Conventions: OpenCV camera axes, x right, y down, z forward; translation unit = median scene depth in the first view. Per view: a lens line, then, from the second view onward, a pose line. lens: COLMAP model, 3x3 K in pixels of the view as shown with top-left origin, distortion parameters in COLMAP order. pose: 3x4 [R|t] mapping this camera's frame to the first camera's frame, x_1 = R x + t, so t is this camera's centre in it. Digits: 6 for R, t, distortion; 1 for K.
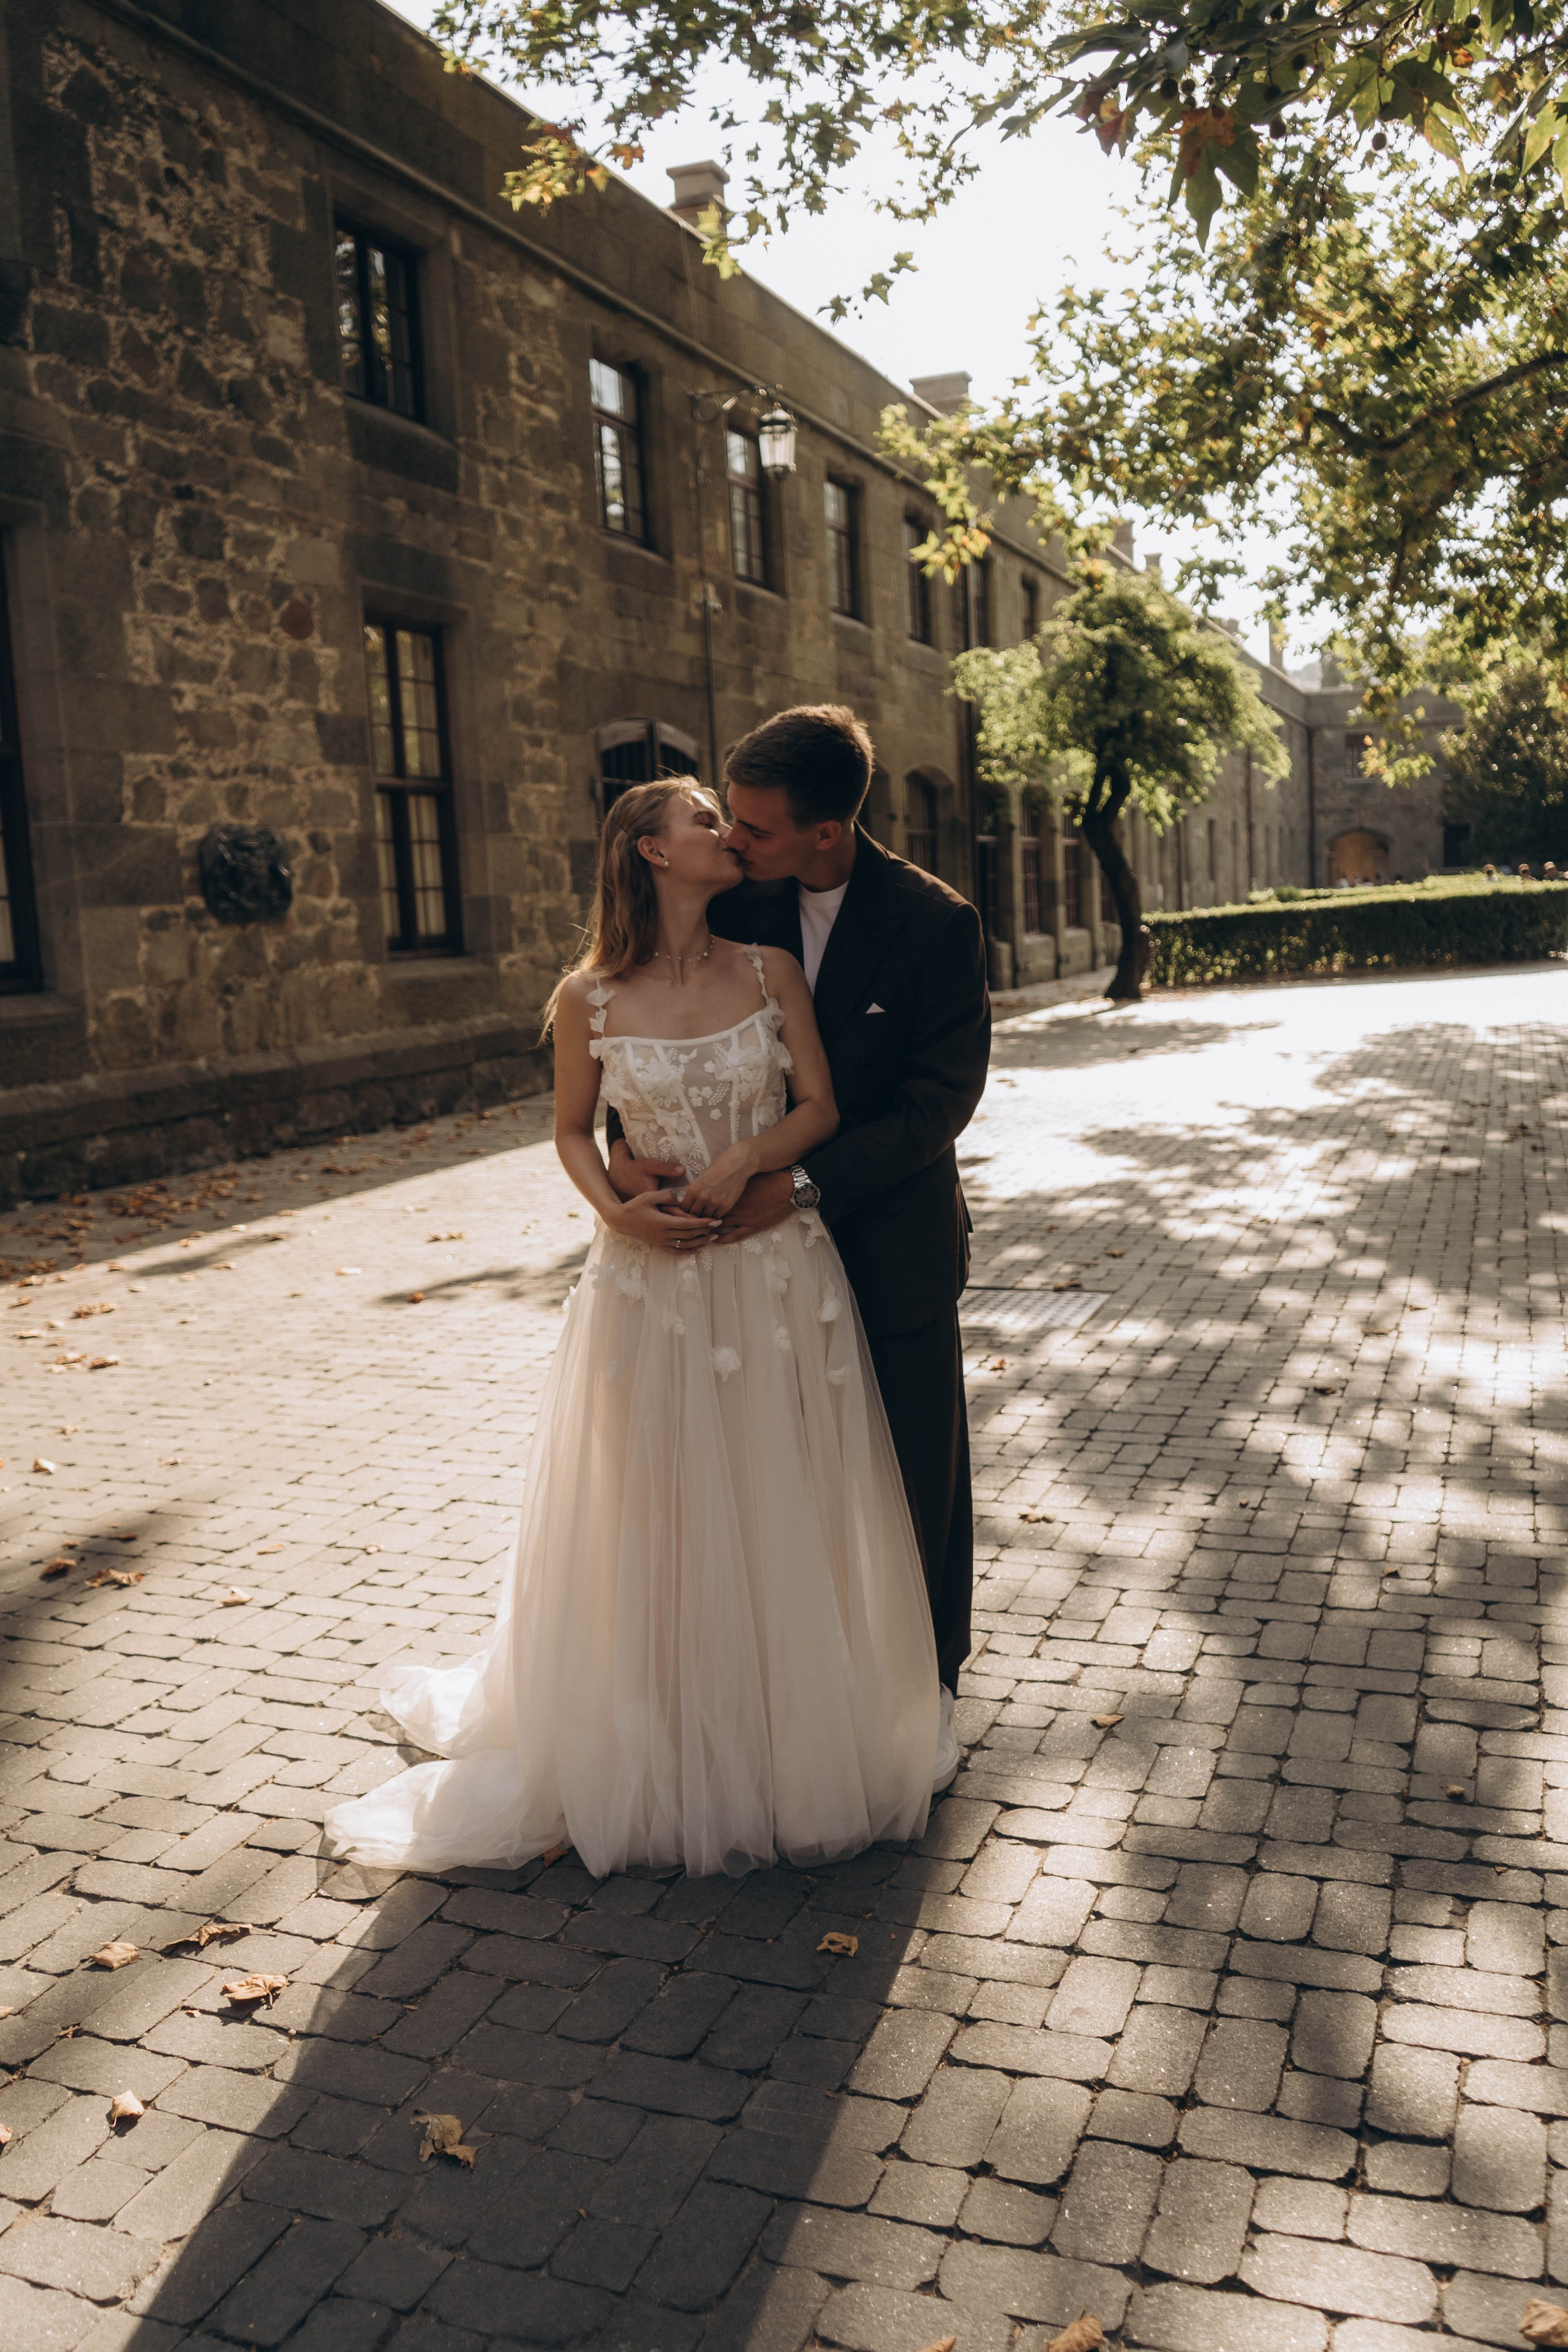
lens RADIAL K [[1930.1, 0, 784.0], [0, 1930.1, 1176.0], [0, 0, 1]] dist [0.068681, 0.000022]
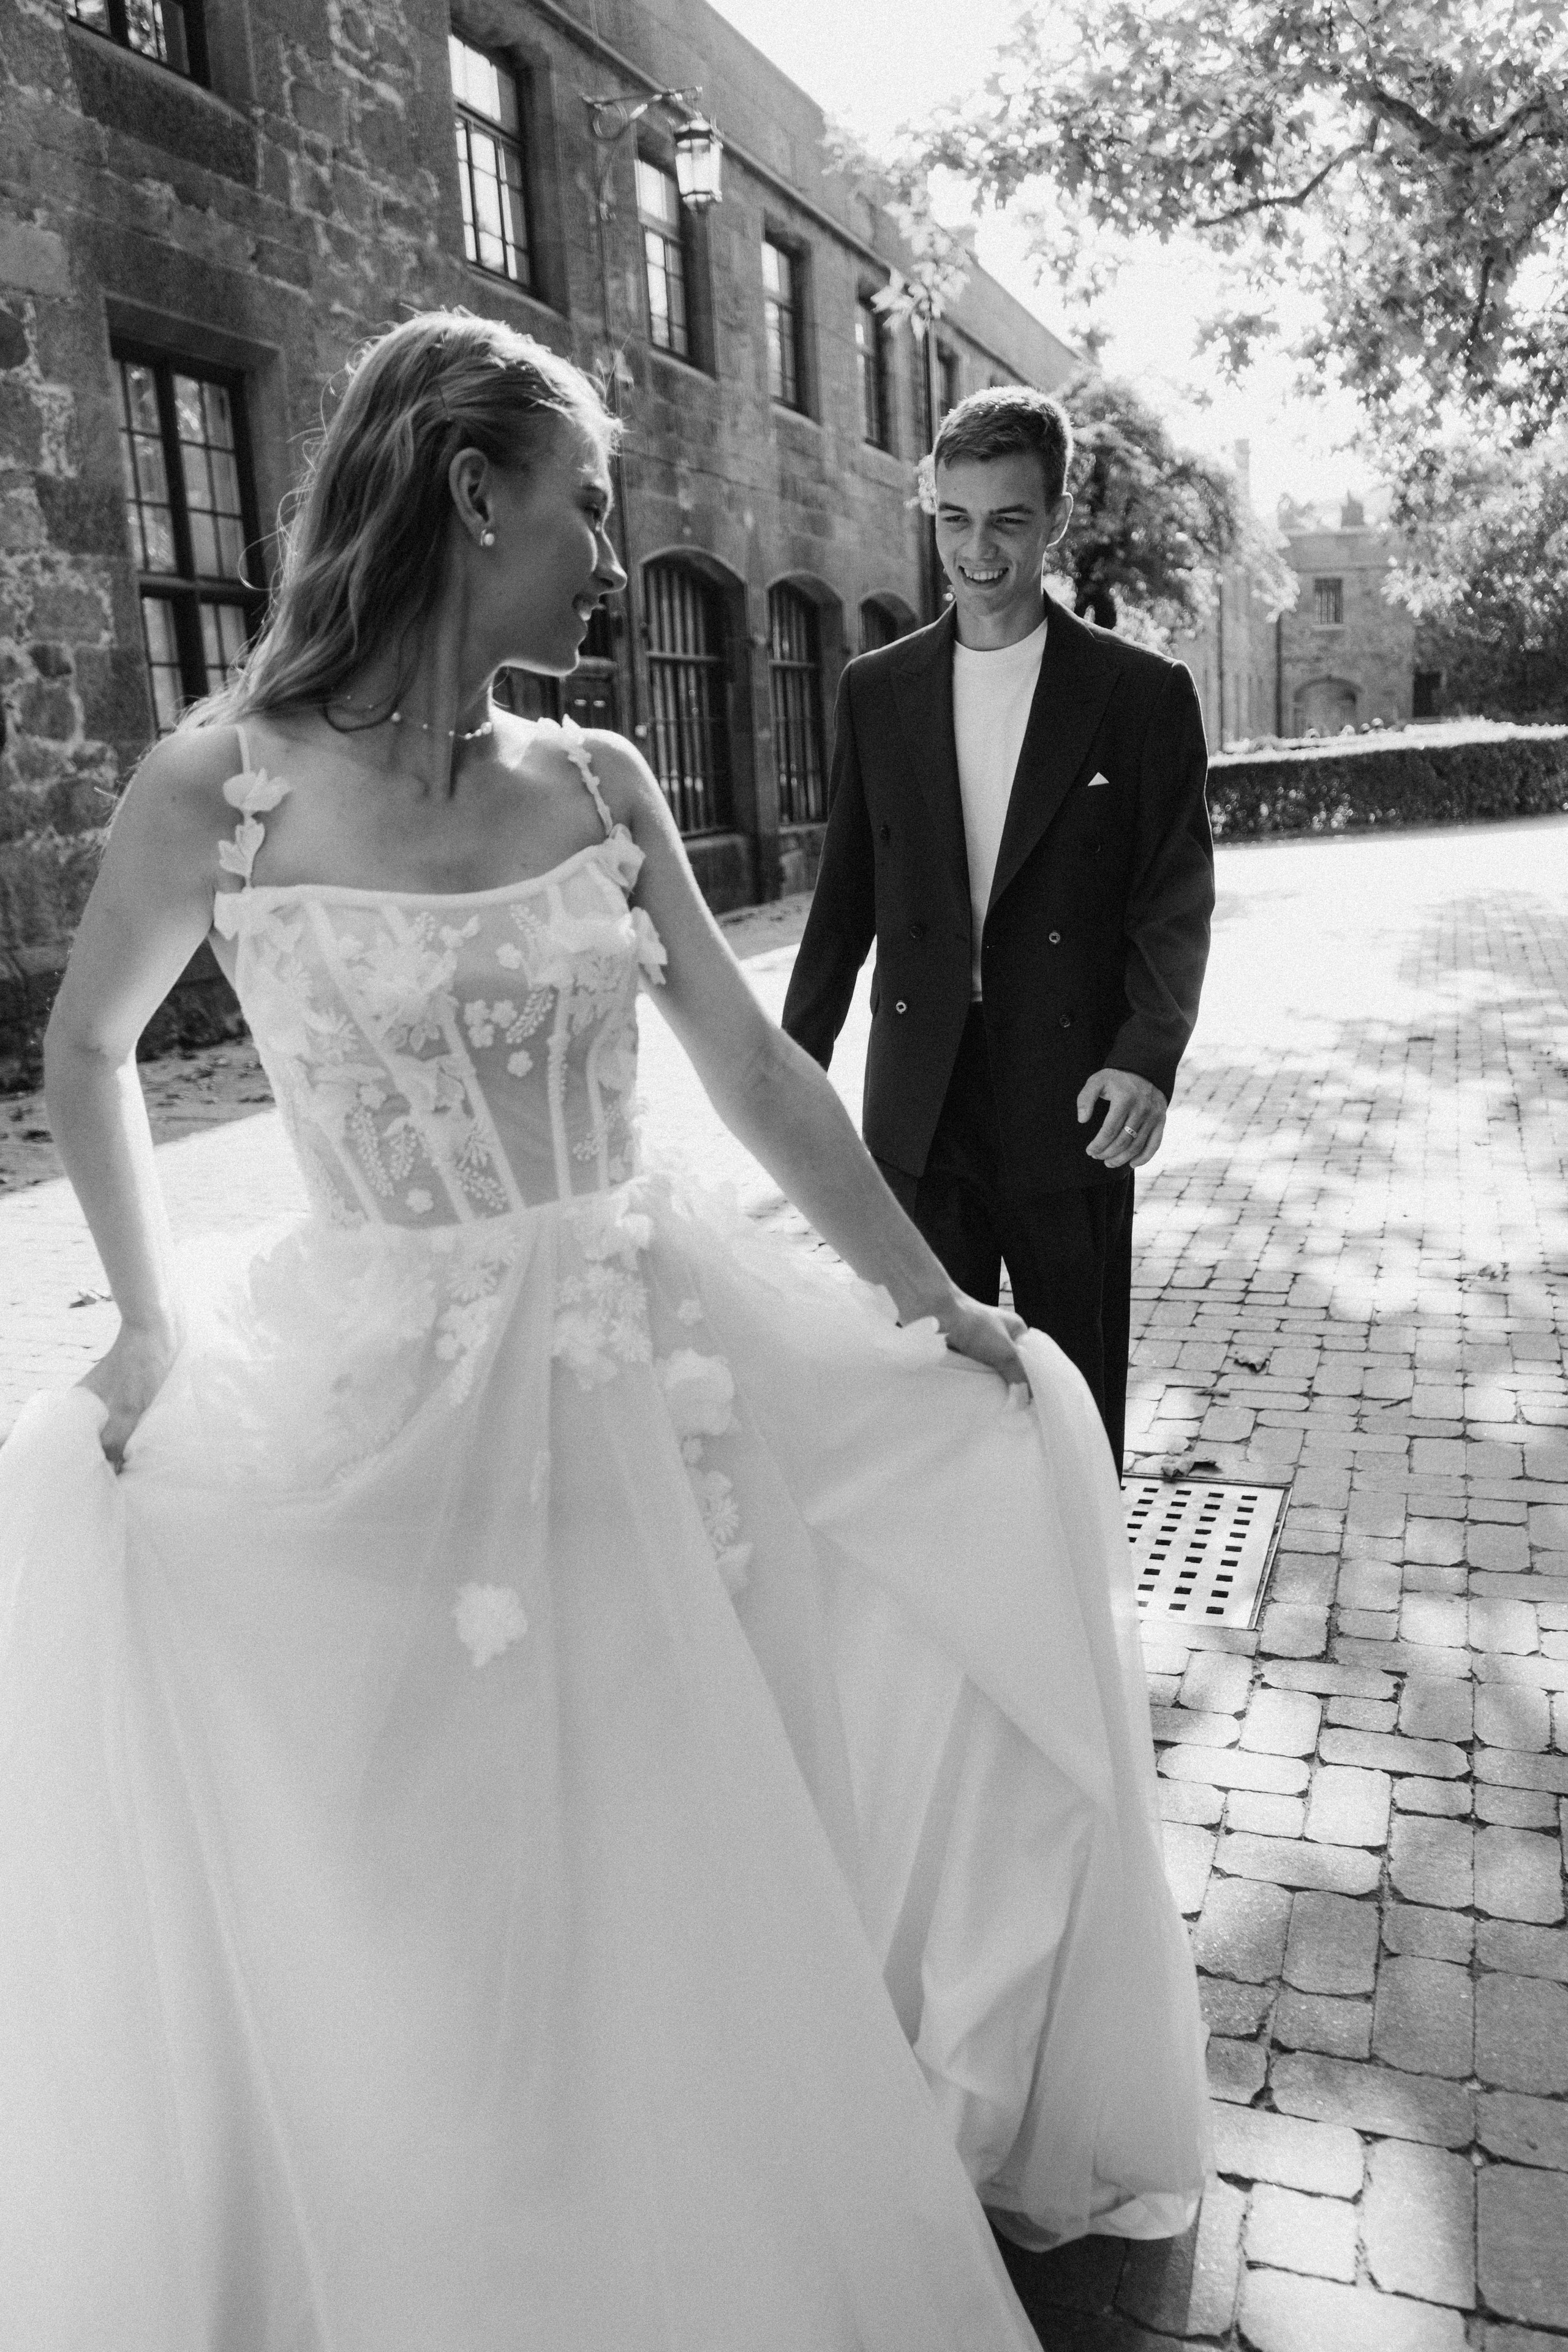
lens RADIAL K [[1959.5, 0, 784.0], [0, 1959.5, 1176.0], [0, 0, 1]] dist [0.000255, 0.085599]
pose [[0.999695, -0.012080, 0.021548, 0.009277], [0.010559, 0.997535, 0.069369, -0.019174], [-0.022333, -0.069120, 0.997358, 0.165843]]
